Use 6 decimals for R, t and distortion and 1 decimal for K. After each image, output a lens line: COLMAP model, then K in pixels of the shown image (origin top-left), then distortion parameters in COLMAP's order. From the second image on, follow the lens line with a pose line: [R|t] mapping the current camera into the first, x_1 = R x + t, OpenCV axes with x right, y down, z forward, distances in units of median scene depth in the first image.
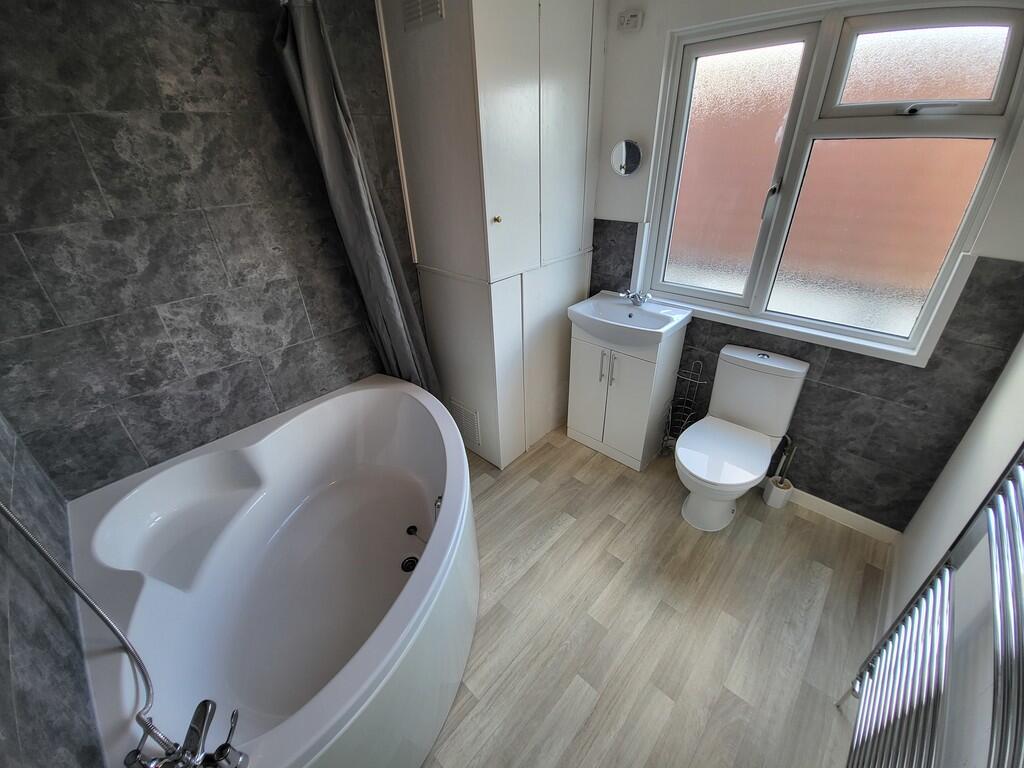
lens RADIAL K [[407.2, 0, 512.6], [0, 407.2, 379.1], [0, 0, 1]] dist [0.000611, -0.009087]
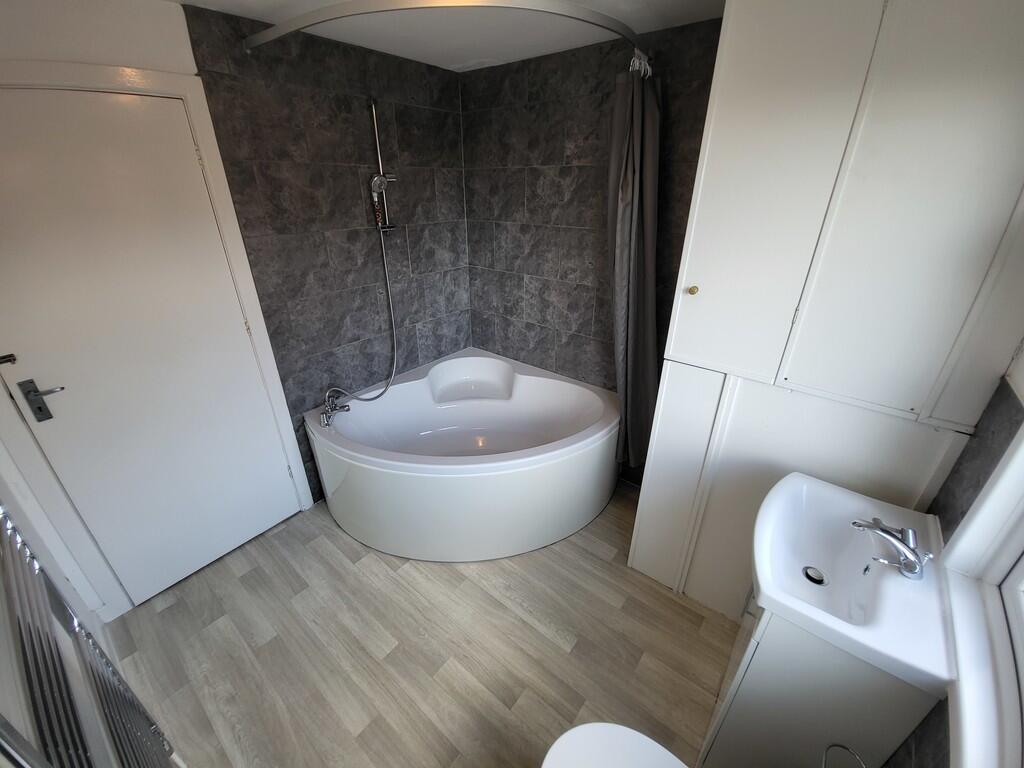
lens RADIAL K [[407.2, 0, 512.6], [0, 407.2, 379.1], [0, 0, 1]] dist [0.000611, -0.009087]
pose [[0.071031, 0.461804, -0.884134, 0.814029], [-0.495861, 0.785439, 0.370416, -0.426030], [0.865492, 0.412097, 0.284781, 0.612140]]
